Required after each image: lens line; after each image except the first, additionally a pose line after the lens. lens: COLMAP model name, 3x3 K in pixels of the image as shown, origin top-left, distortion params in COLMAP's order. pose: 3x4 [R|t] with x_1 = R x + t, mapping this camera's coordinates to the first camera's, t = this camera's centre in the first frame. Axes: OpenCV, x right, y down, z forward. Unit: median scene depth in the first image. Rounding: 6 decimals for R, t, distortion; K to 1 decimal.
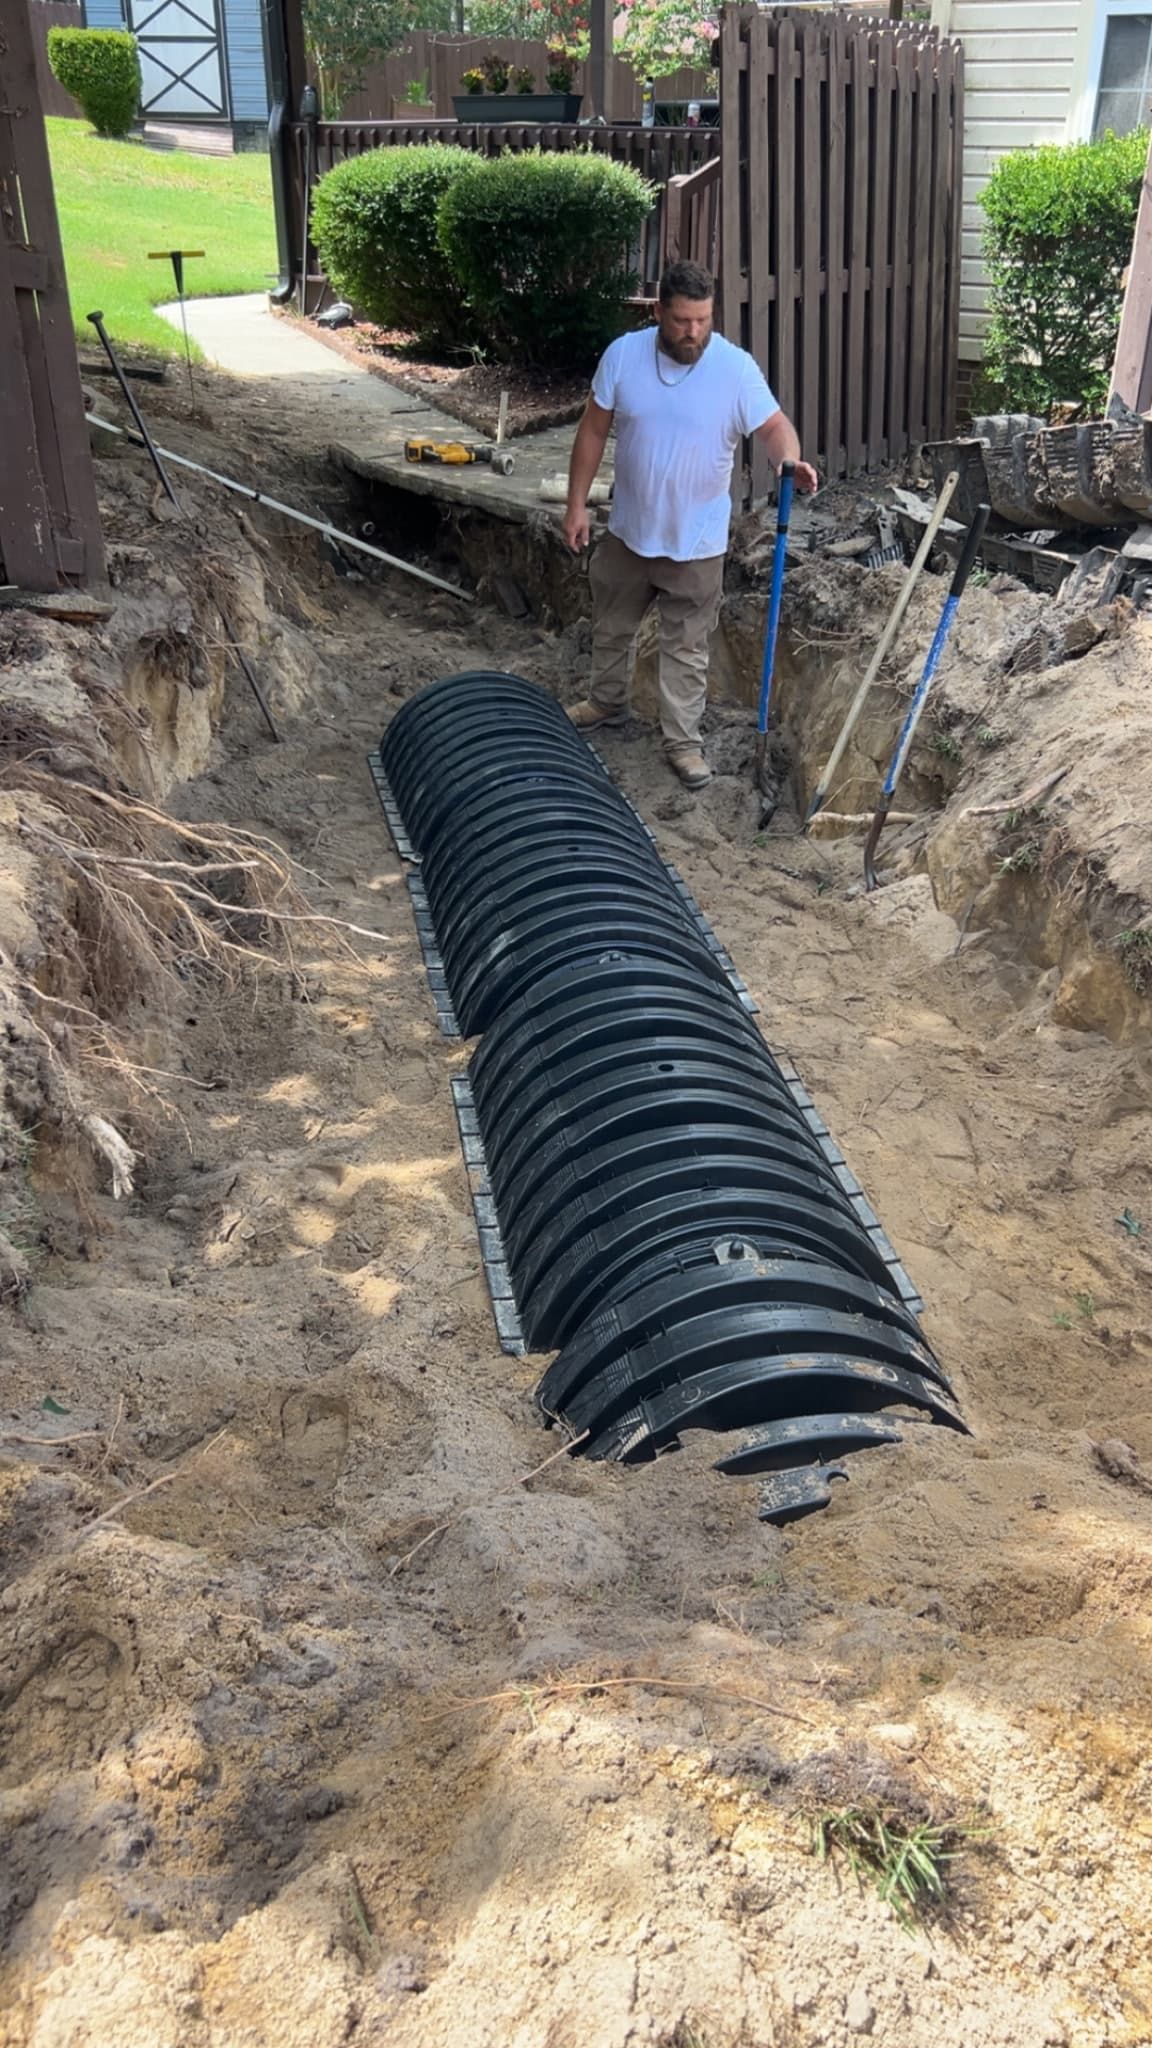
lens RADIAL K [[1688.6, 0, 563.7], [0, 1688.6, 1031.6], [0, 0, 1]] dist [0.009689, -0.023420]
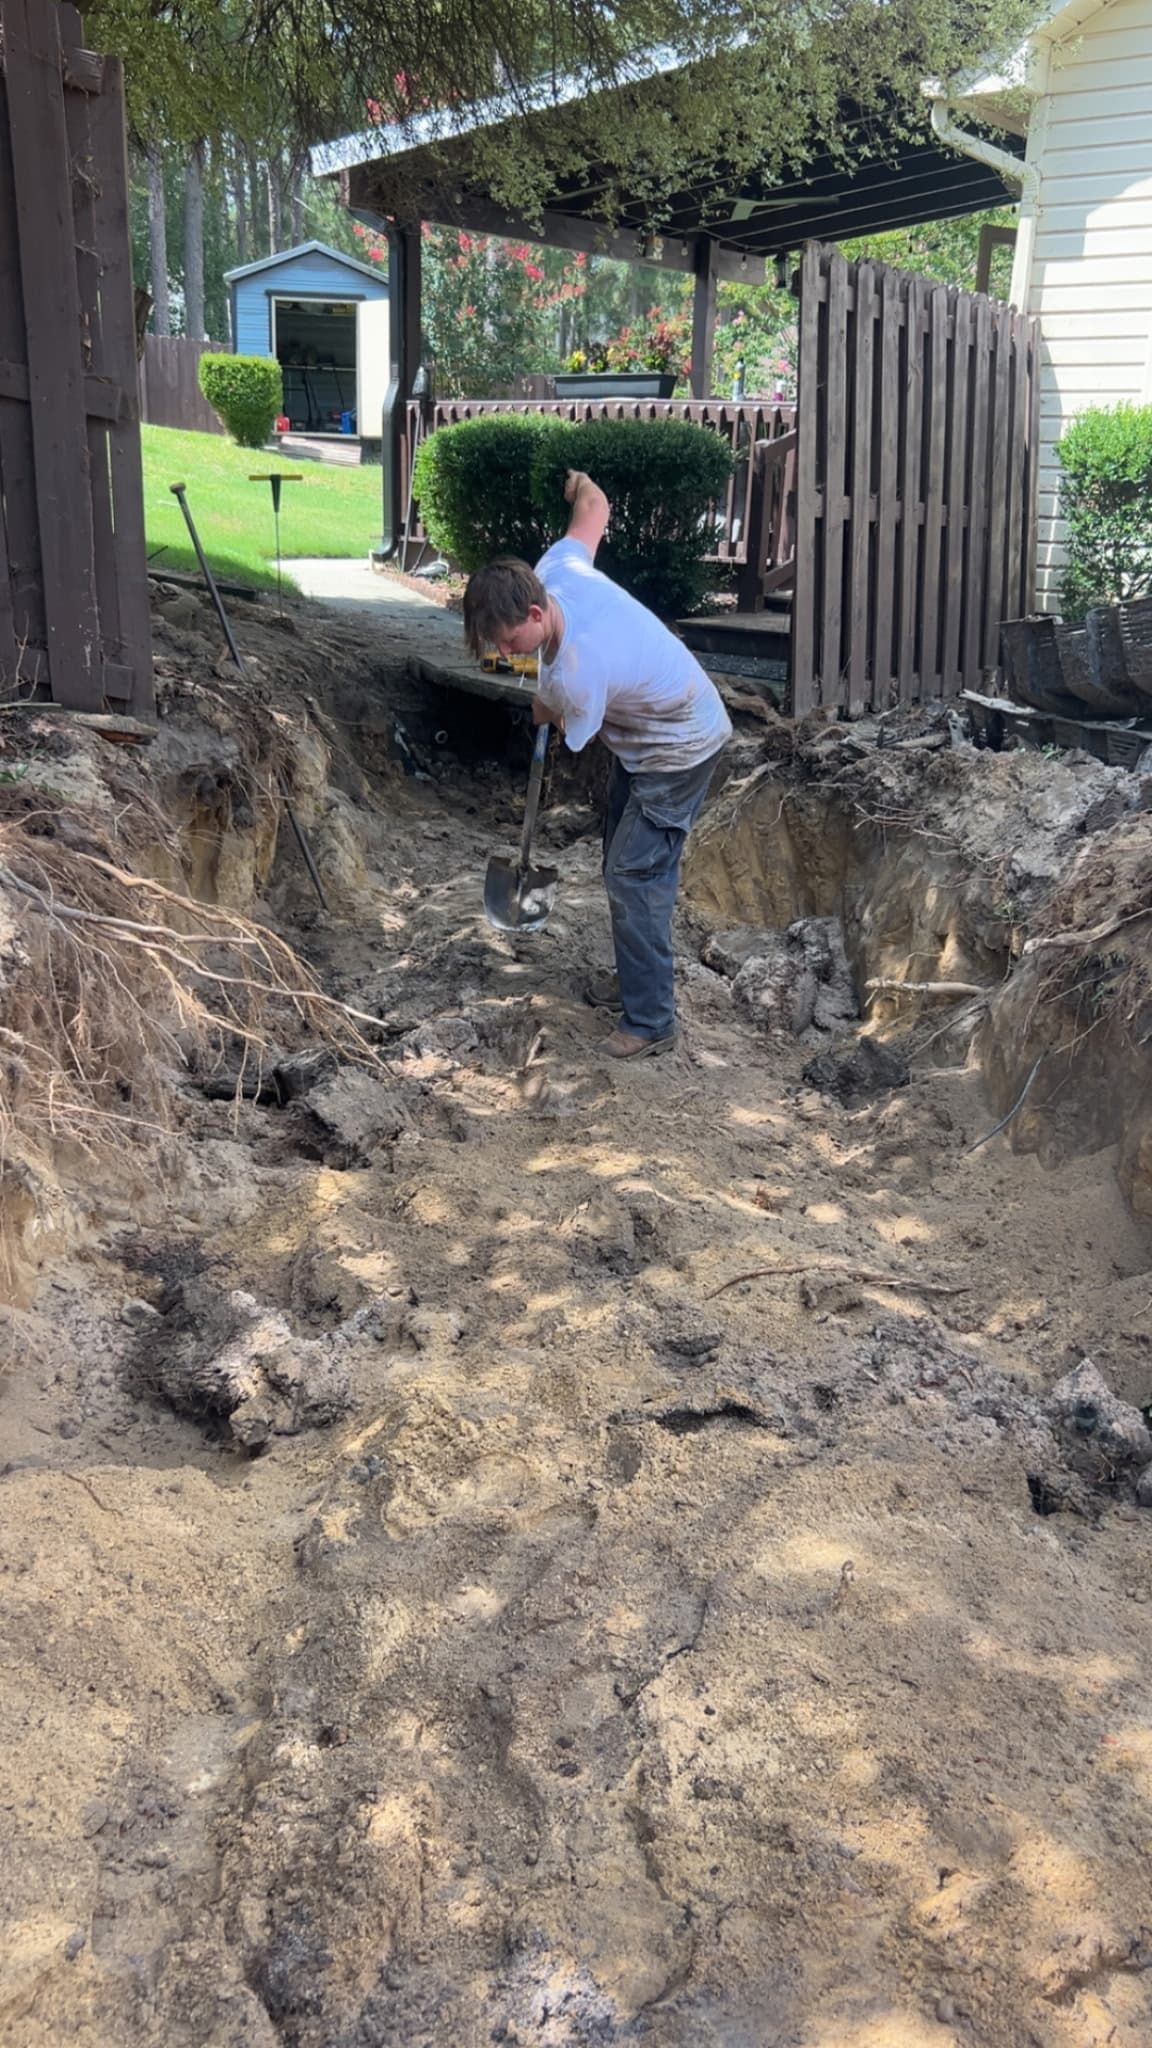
lens RADIAL K [[1677.2, 0, 549.1], [0, 1677.2, 1015.7], [0, 0, 1]] dist [0.036750, -0.131817]
pose [[0.997168, 0.047406, -0.058386, 0.028773], [-0.057225, 0.981995, -0.180028, 0.080651], [0.048800, 0.182860, 0.981927, 0.088634]]
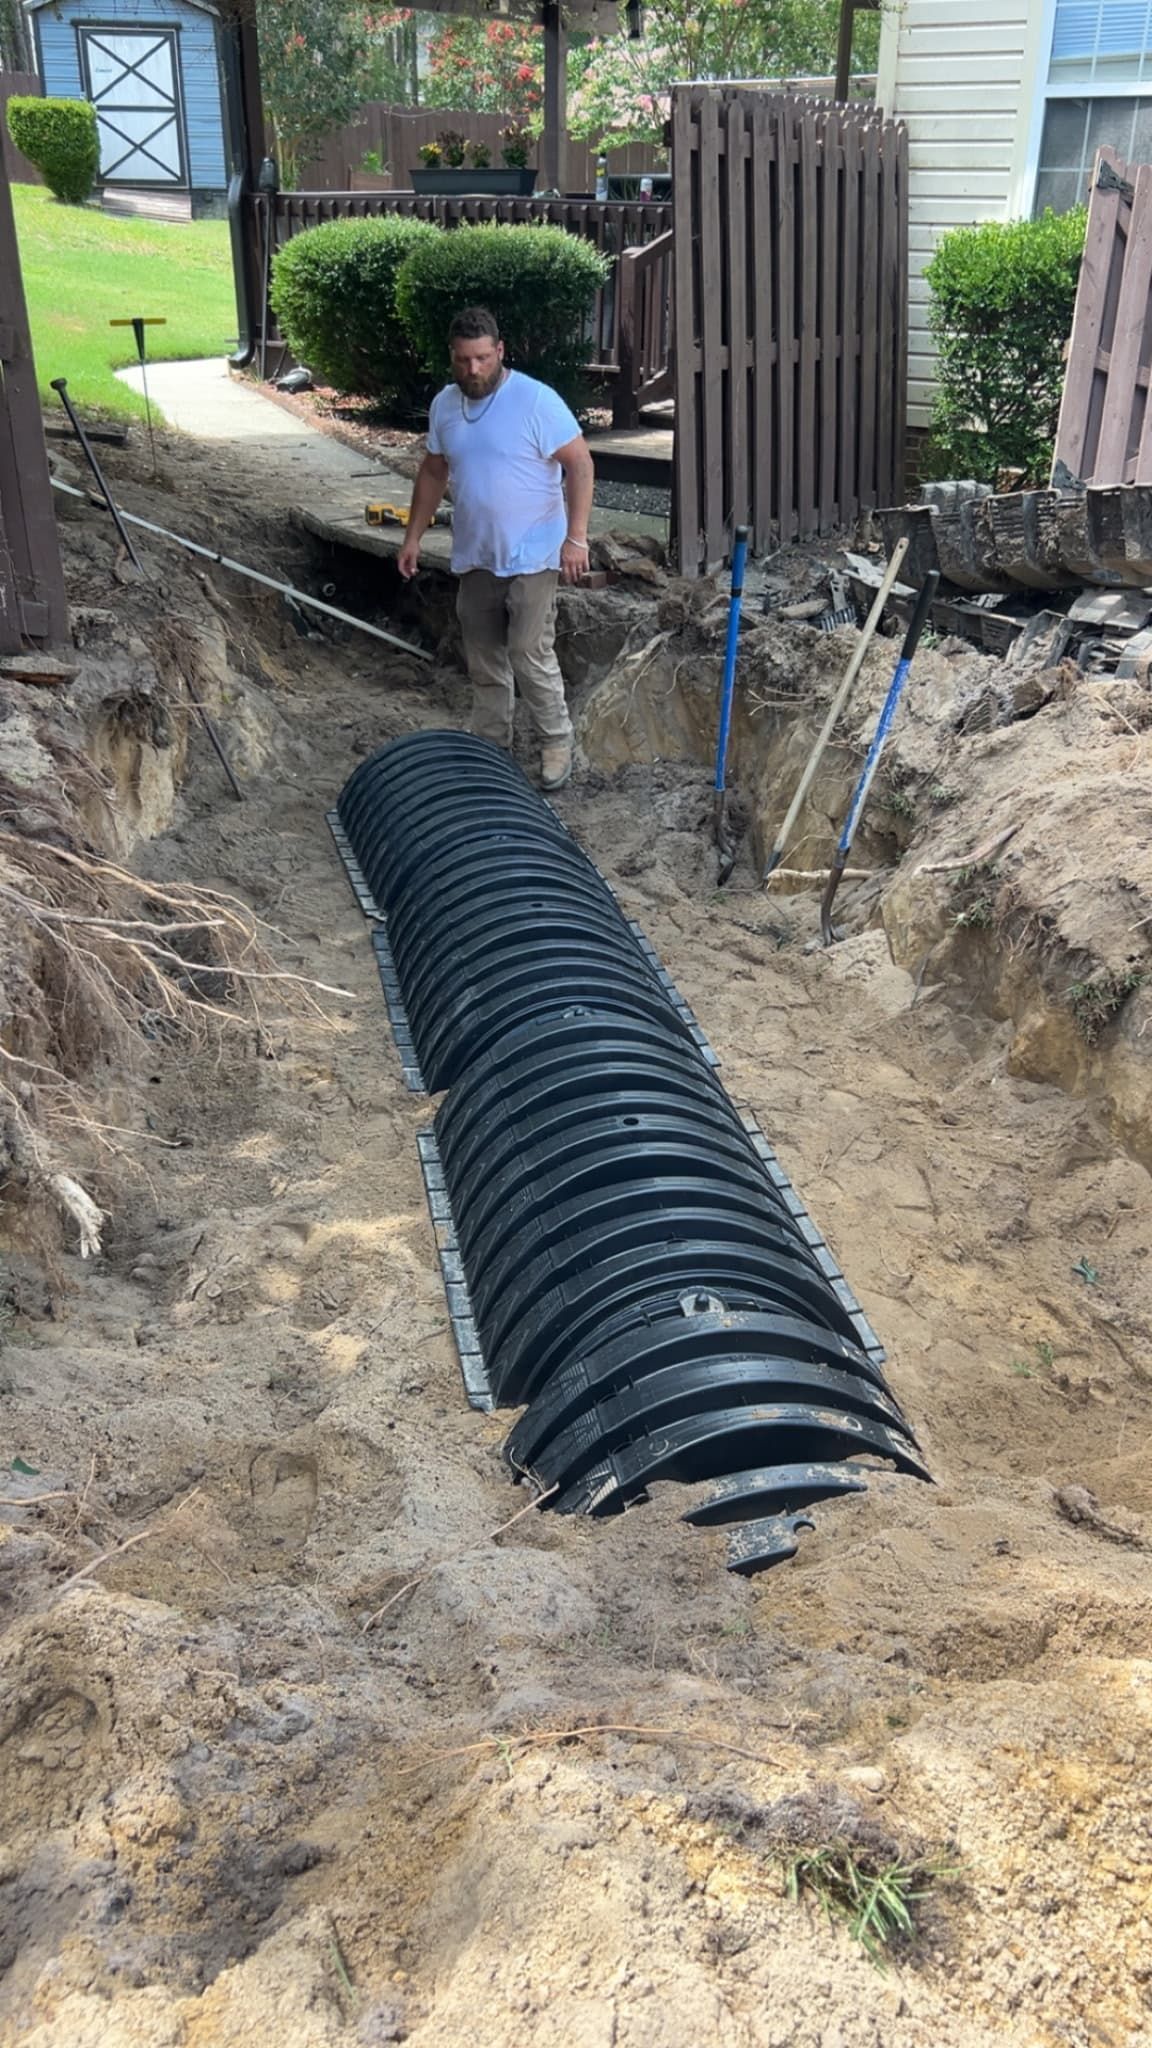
lens RADIAL K [[1690.2, 0, 576.0], [0, 1690.2, 1024.0], [0, 0, 1]] dist [0.018874, -0.048757]
pose [[0.999485, -0.006278, 0.031476, -0.002644], [0.007413, 0.999322, -0.036068, -0.000973], [-0.031228, 0.036283, 0.998854, -0.011446]]
